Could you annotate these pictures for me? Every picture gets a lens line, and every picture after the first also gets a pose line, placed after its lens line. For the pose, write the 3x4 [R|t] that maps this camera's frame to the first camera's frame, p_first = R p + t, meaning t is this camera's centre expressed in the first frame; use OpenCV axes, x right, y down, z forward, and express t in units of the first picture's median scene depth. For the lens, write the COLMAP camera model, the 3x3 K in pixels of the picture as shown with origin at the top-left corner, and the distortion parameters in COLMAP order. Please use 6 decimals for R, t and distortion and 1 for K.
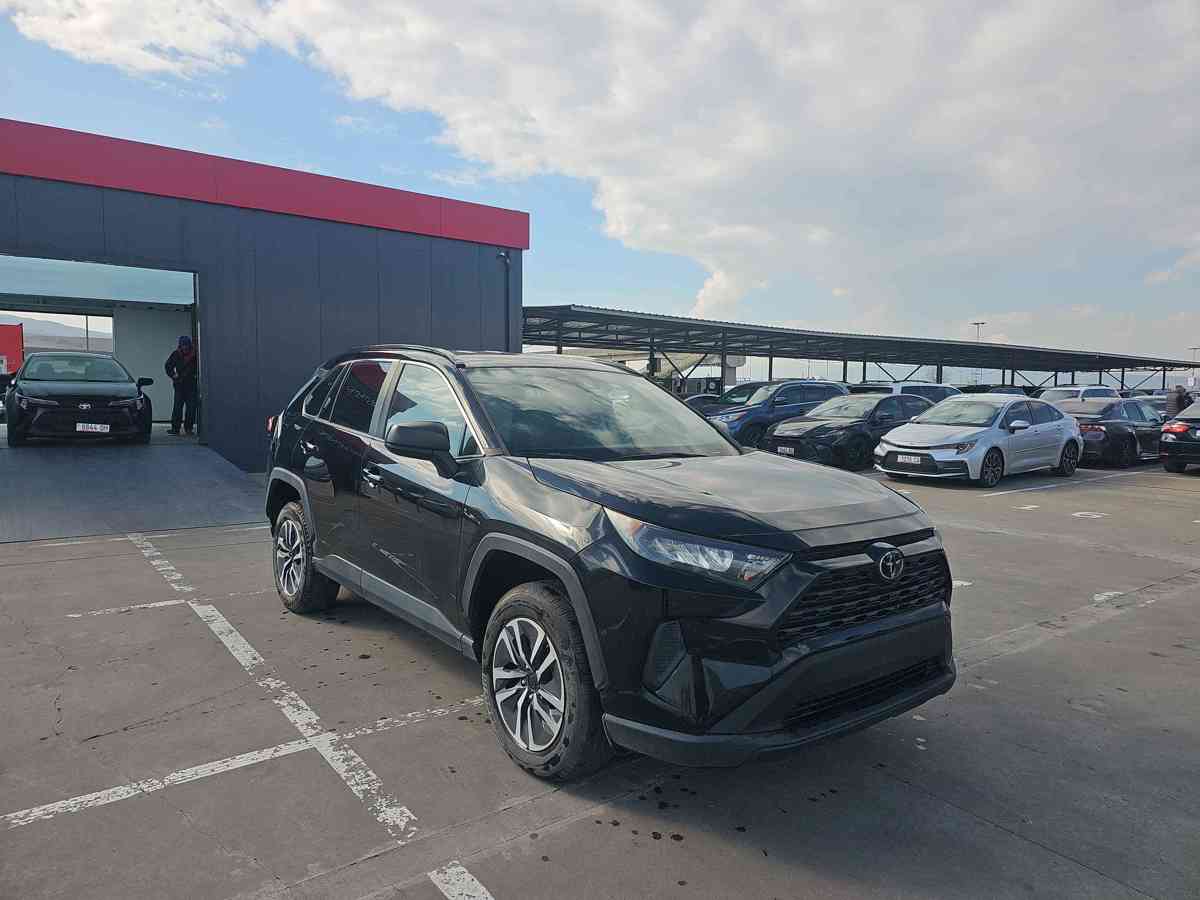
lens RADIAL K [[787.1, 0, 605.4], [0, 787.1, 458.3], [0, 0, 1]] dist [0.057002, -0.051637]
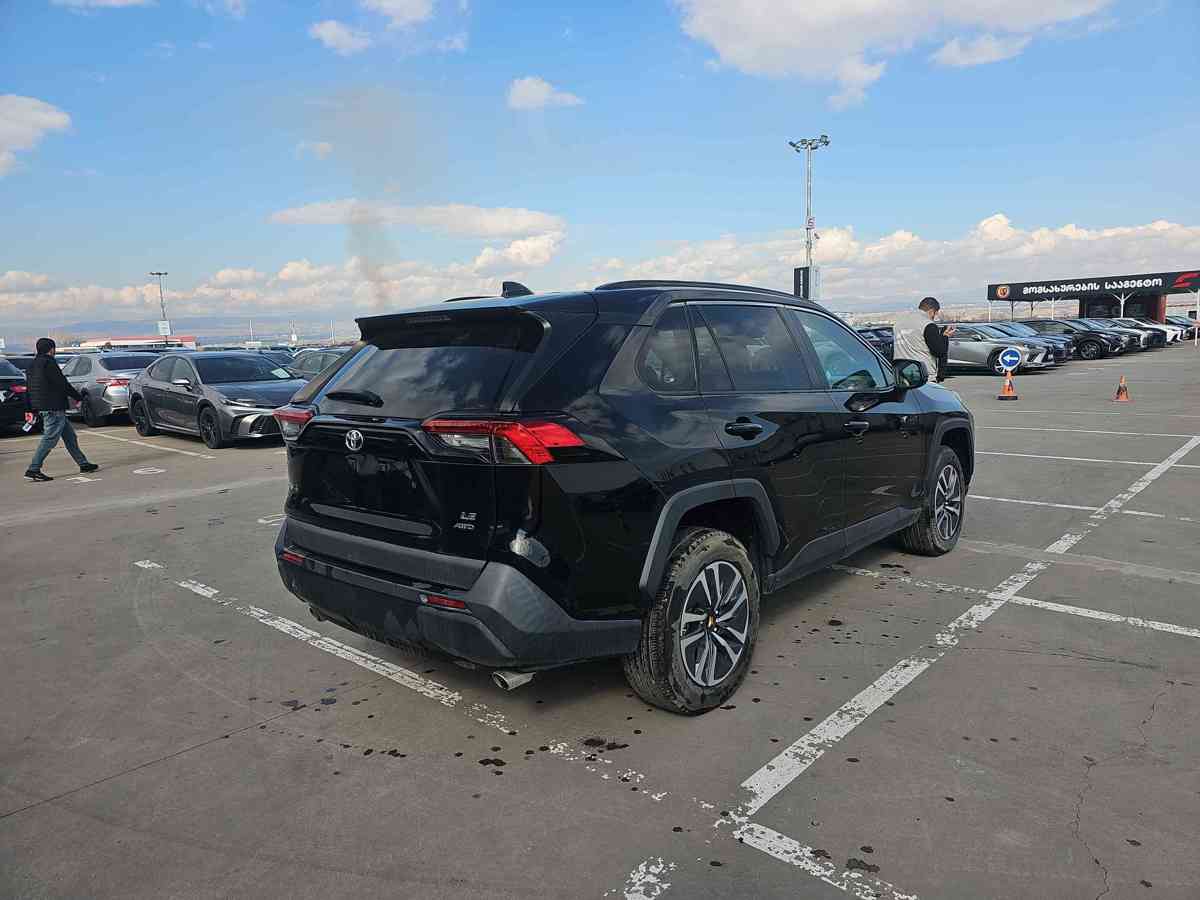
lens RADIAL K [[787.1, 0, 601.7], [0, 787.1, 455.4], [0, 0, 1]] dist [0.057002, -0.051637]
pose [[-0.168958, -0.156125, 0.973179, -1.188230], [0.118499, 0.976995, 0.177310, -0.149761], [-0.978474, 0.145278, -0.146571, 1.436536]]
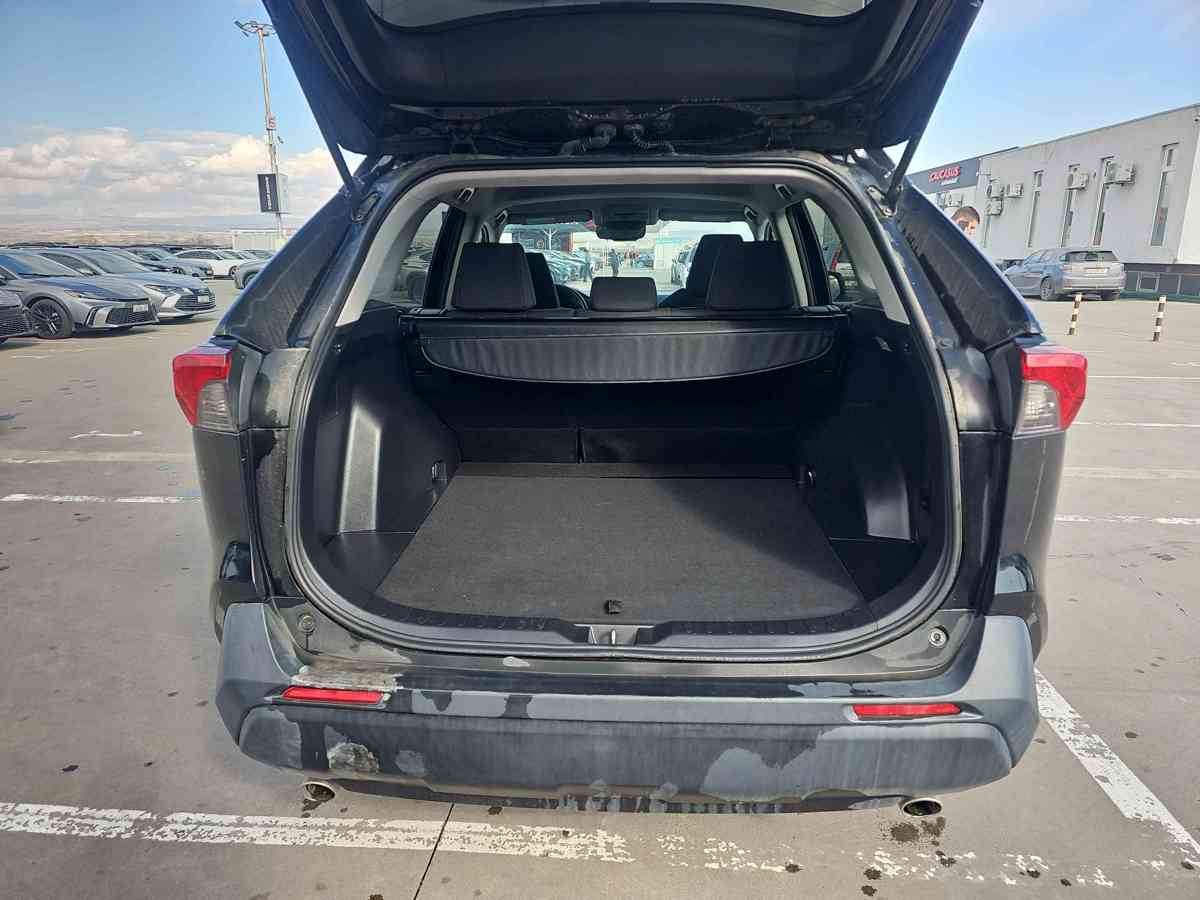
lens RADIAL K [[787.1, 0, 585.0], [0, 787.1, 465.5], [0, 0, 1]] dist [0.057002, -0.051637]
pose [[-0.737732, -0.193516, 0.646764, -0.660334], [0.046219, 0.941309, 0.334366, -0.150095], [-0.673510, 0.276565, -0.685490, 1.774655]]
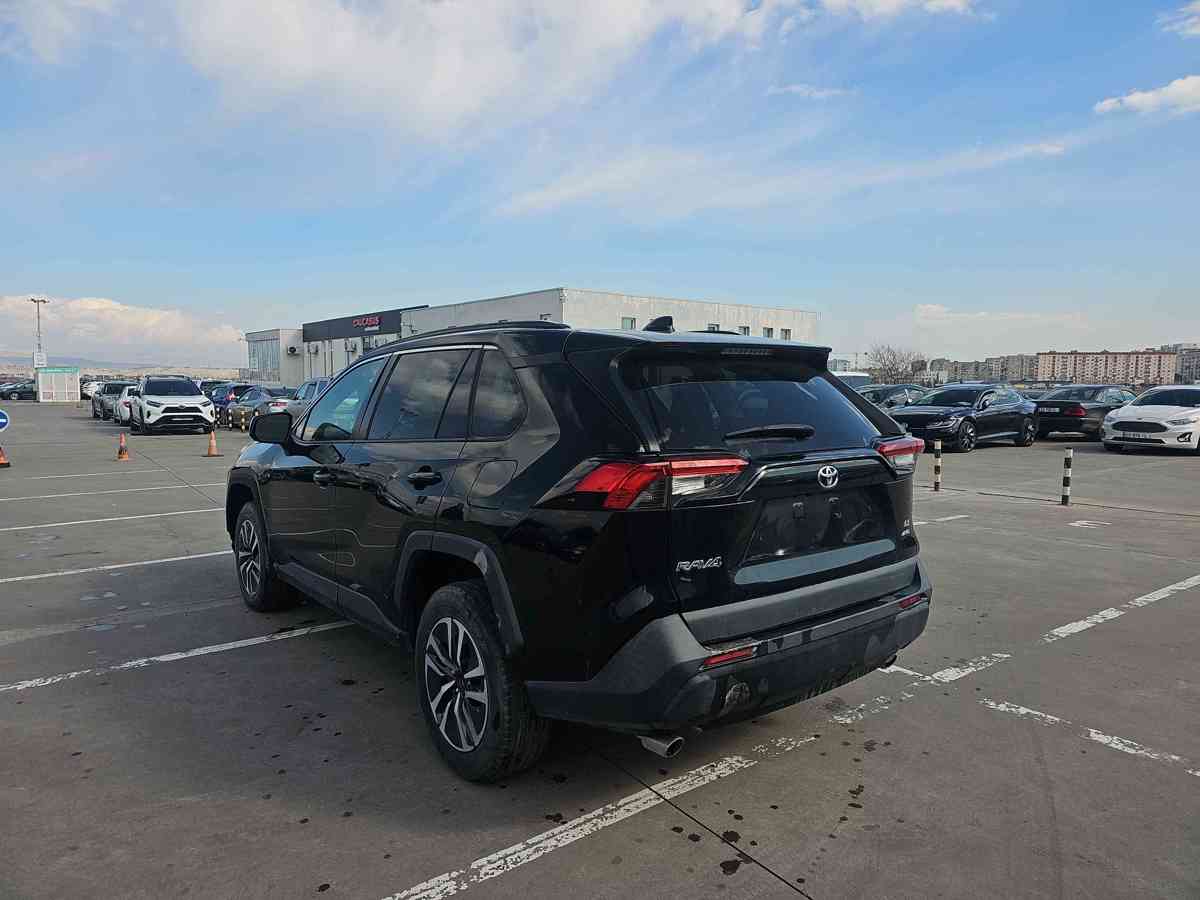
lens RADIAL K [[787.1, 0, 595.1], [0, 787.1, 457.6], [0, 0, 1]] dist [0.057002, -0.051637]
pose [[-0.999597, -0.025669, 0.012103, -0.276158], [-0.023132, 0.984027, 0.176511, -0.191677], [-0.016441, 0.176160, -0.984224, 2.194085]]
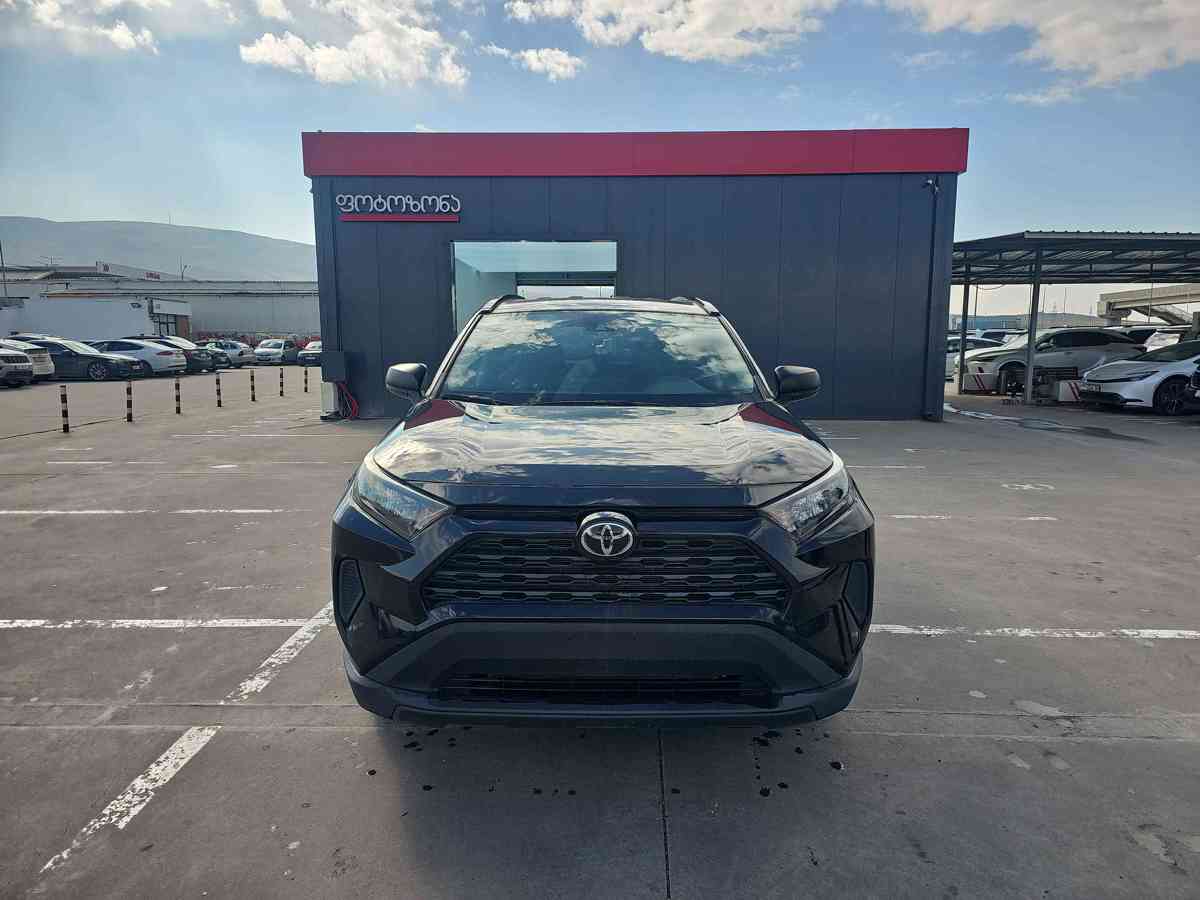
lens RADIAL K [[787.1, 0, 598.8], [0, 787.1, 454.3], [0, 0, 1]] dist [0.057002, -0.051637]
pose [[0.781006, 0.071296, -0.620441, 0.578320], [-0.038640, 0.997075, 0.065936, -0.002602], [0.623328, -0.027523, 0.781476, 0.254914]]
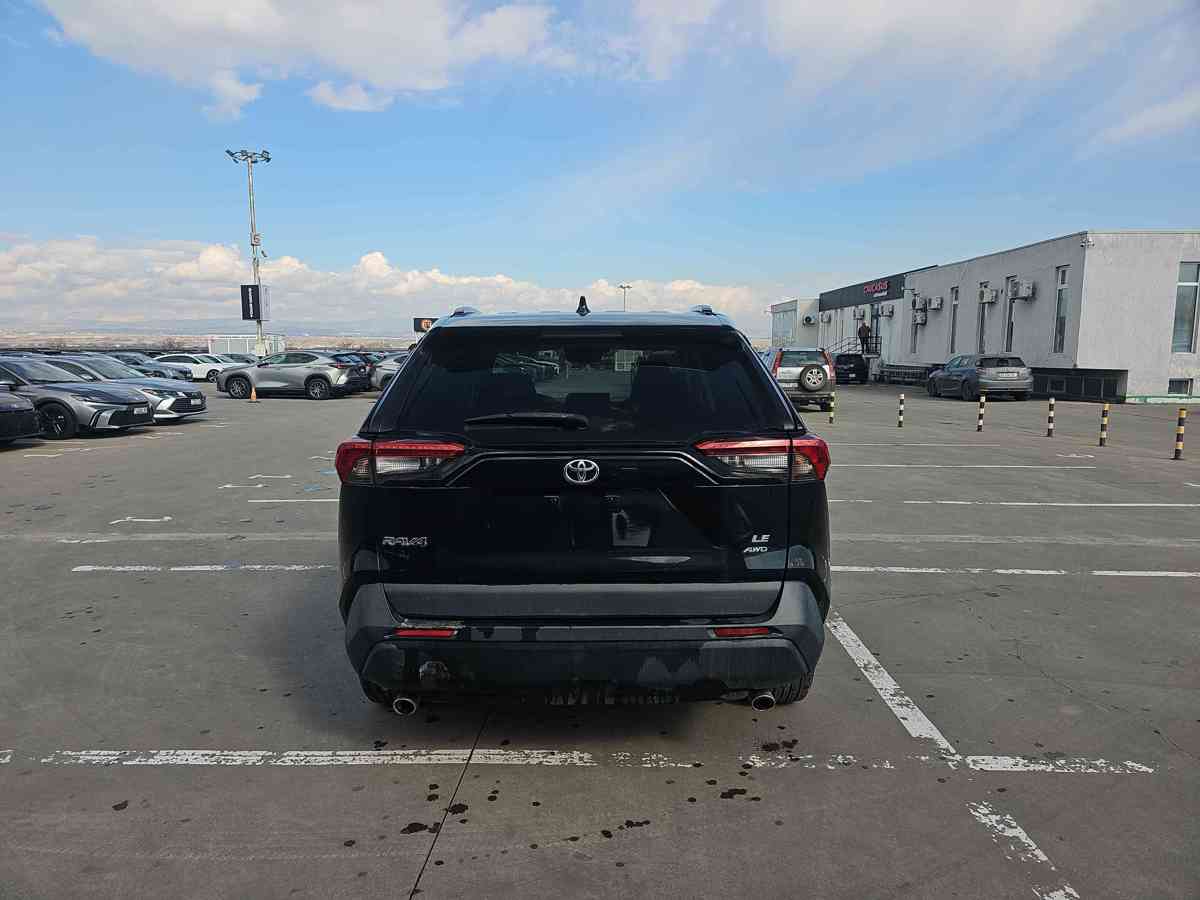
lens RADIAL K [[787.1, 0, 586.8], [0, 787.1, 458.1], [0, 0, 1]] dist [0.057002, -0.051637]
pose [[-0.770106, -0.102554, 0.629618, -0.842203], [0.041846, 0.976745, 0.210279, -0.200307], [-0.636542, 0.188284, -0.747906, 1.991655]]
